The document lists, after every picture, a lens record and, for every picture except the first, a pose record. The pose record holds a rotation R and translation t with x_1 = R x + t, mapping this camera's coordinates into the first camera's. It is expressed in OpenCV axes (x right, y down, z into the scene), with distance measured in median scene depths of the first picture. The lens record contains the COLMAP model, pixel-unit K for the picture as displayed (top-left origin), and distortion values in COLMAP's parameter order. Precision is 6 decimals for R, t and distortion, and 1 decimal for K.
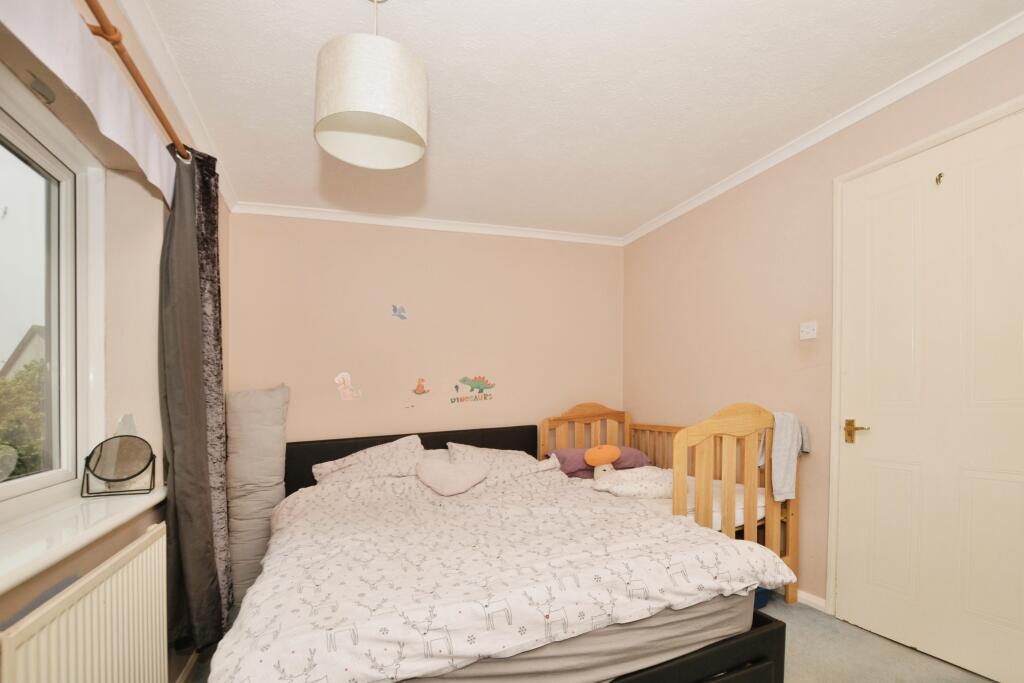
lens RADIAL K [[469.7, 0, 513.4], [0, 469.7, 410.9], [0, 0, 1]] dist [-0.001289, 0.000103]
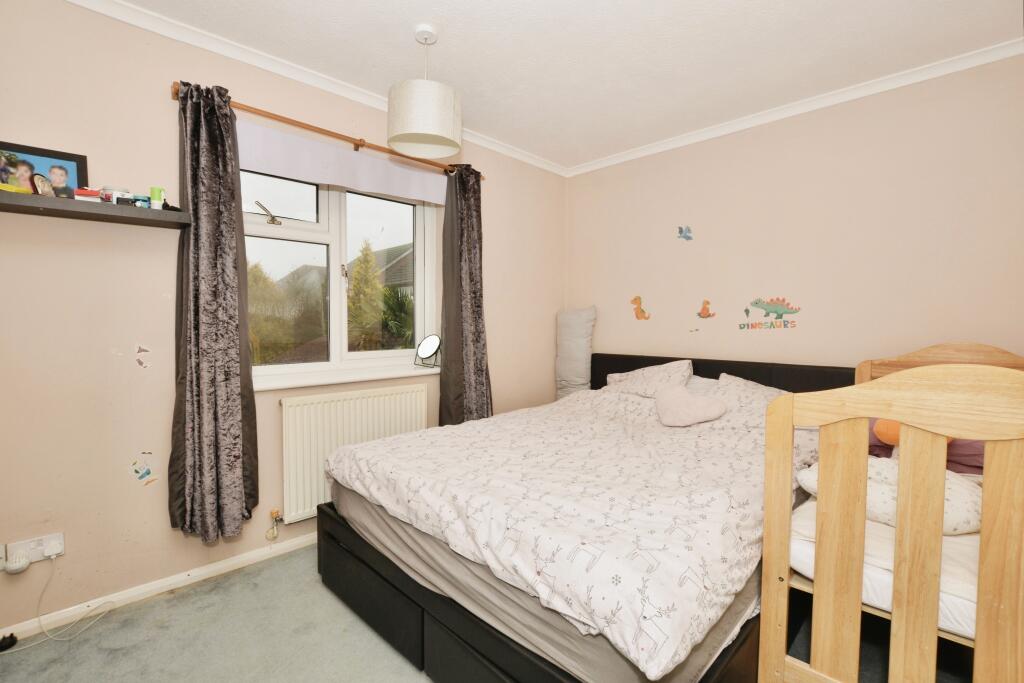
lens RADIAL K [[450.4, 0, 513.4], [0, 450.4, 336.1], [0, 0, 1]] dist [0.000410, 0.000050]
pose [[0.383193, 0.073753, -0.920719, 0.532299], [-0.050510, 0.996989, 0.058841, -0.036133], [0.922286, 0.023958, 0.385765, 0.334513]]
